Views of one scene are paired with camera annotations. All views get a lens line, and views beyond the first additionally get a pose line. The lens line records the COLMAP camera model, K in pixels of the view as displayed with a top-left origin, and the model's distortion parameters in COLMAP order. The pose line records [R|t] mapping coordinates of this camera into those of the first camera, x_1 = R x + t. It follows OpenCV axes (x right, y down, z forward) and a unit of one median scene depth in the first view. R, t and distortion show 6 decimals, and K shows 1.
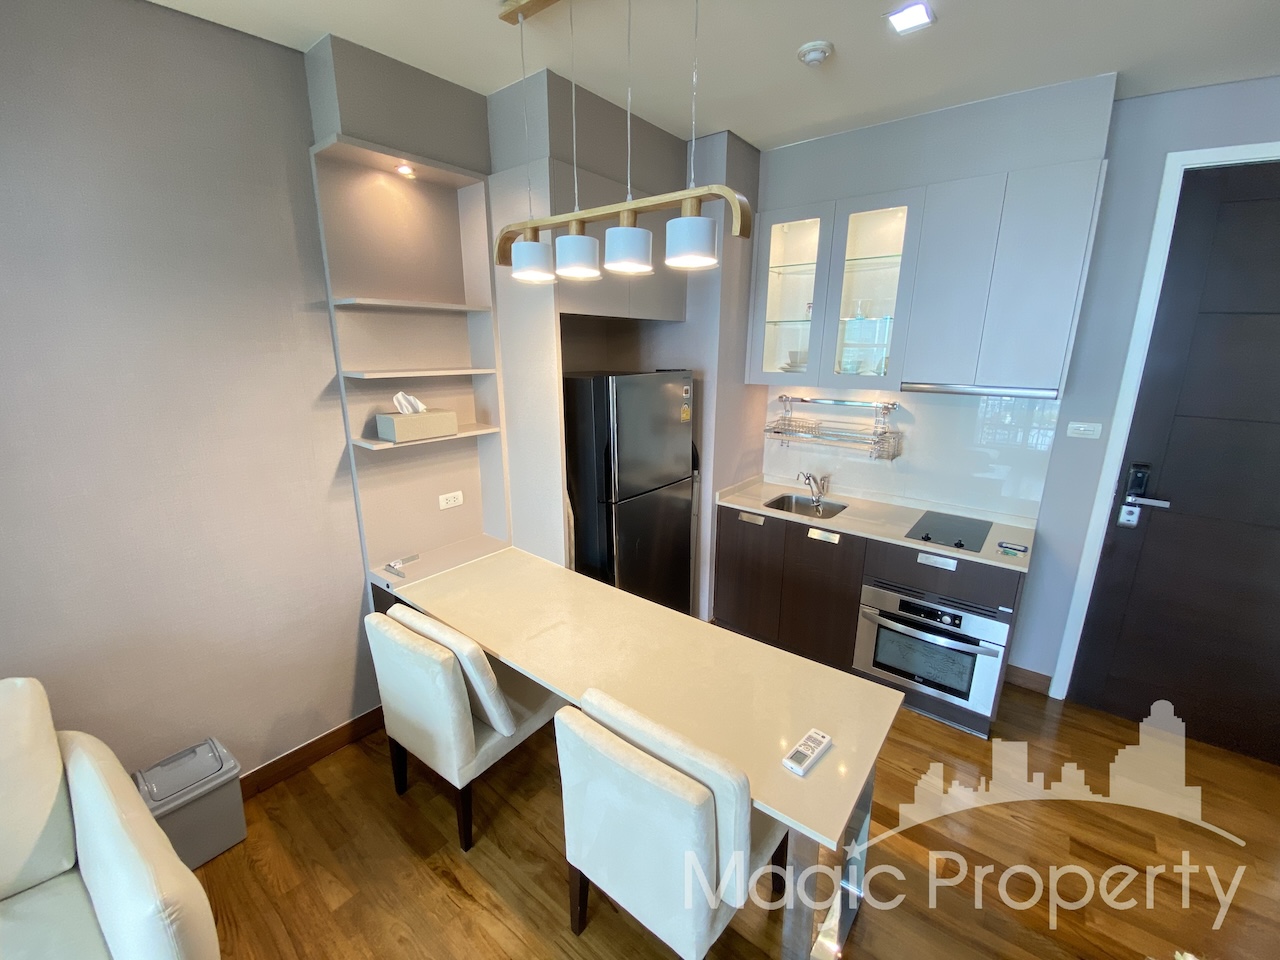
lens RADIAL K [[520.3, 0, 634.1], [0, 520.3, 480.9], [0, 0, 1]] dist [0.015040, -0.017698]
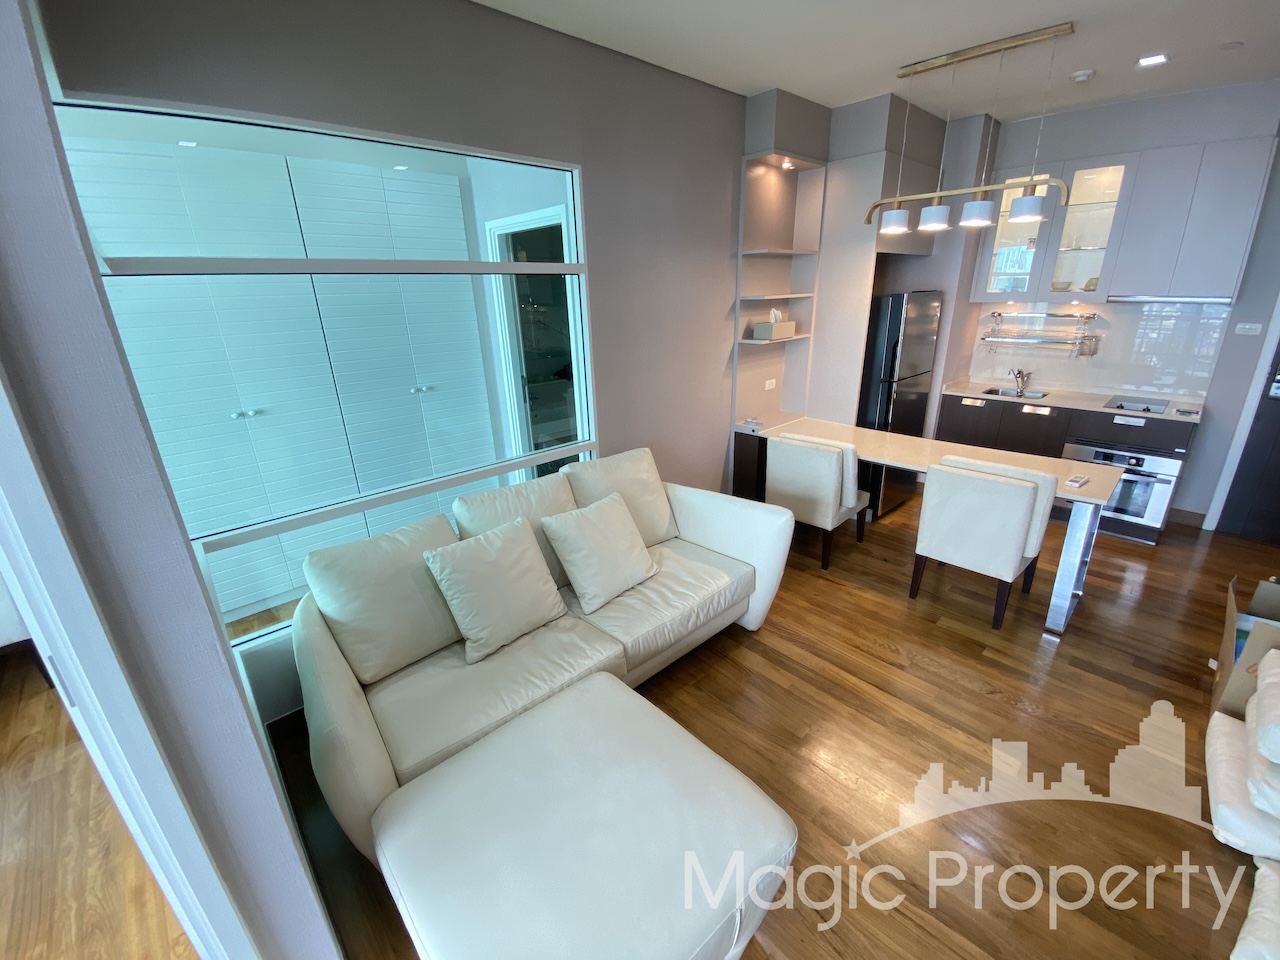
lens RADIAL K [[520.3, 0, 634.1], [0, 520.3, 480.9], [0, 0, 1]] dist [0.015040, -0.017698]
pose [[0.988825, 0.019523, -0.147799, -0.514862], [-0.005555, 0.995525, 0.094334, 0.176050], [0.148980, -0.092459, 0.984508, -0.584935]]
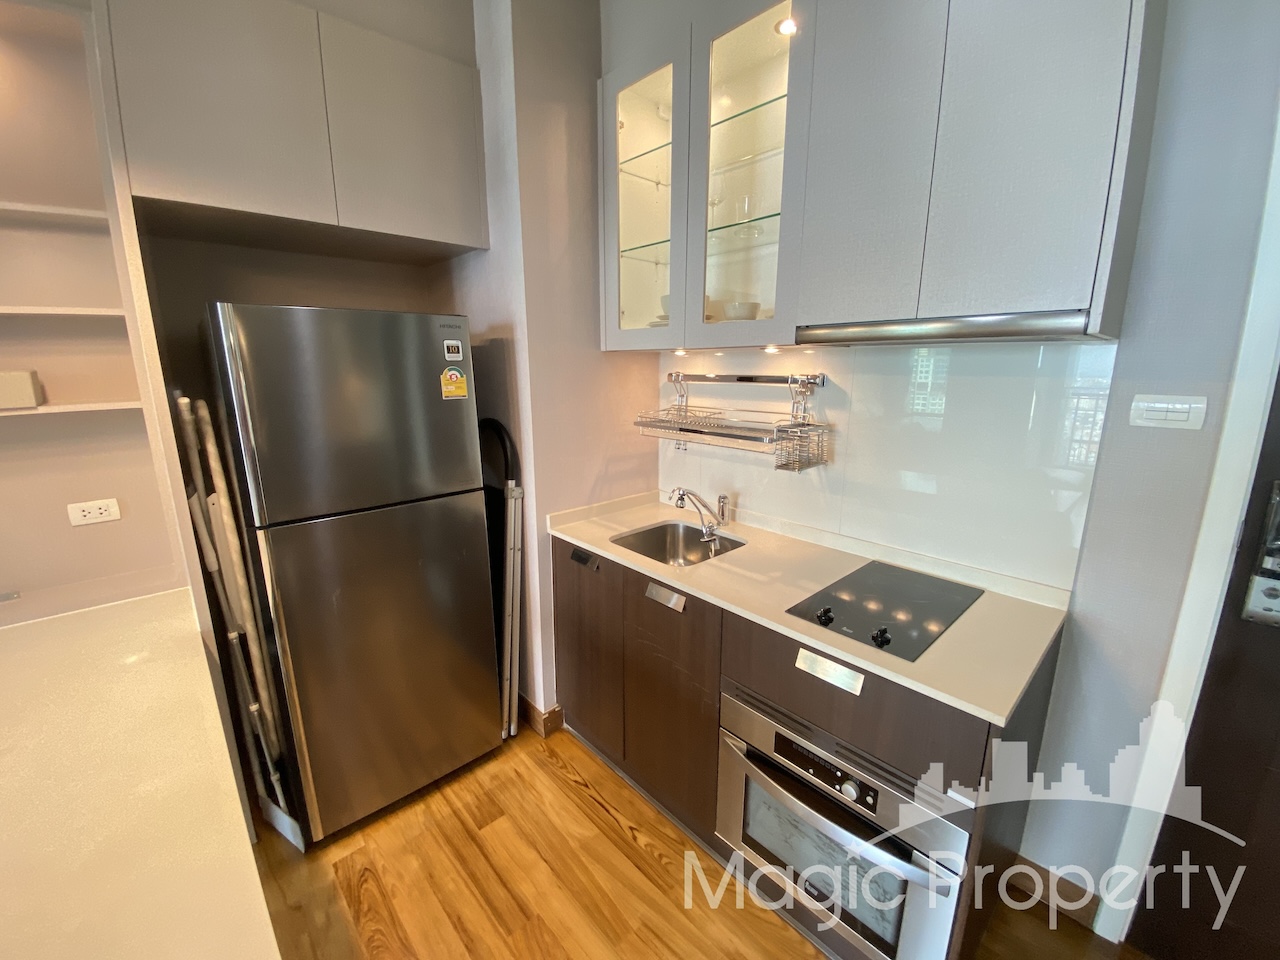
lens RADIAL K [[520.3, 0, 634.1], [0, 520.3, 480.9], [0, 0, 1]] dist [0.015040, -0.017698]
pose [[0.989873, 0.027303, -0.139307, 0.423472], [-0.032217, 0.998931, -0.033139, -0.002996], [0.138253, 0.037291, 0.989695, 0.439320]]
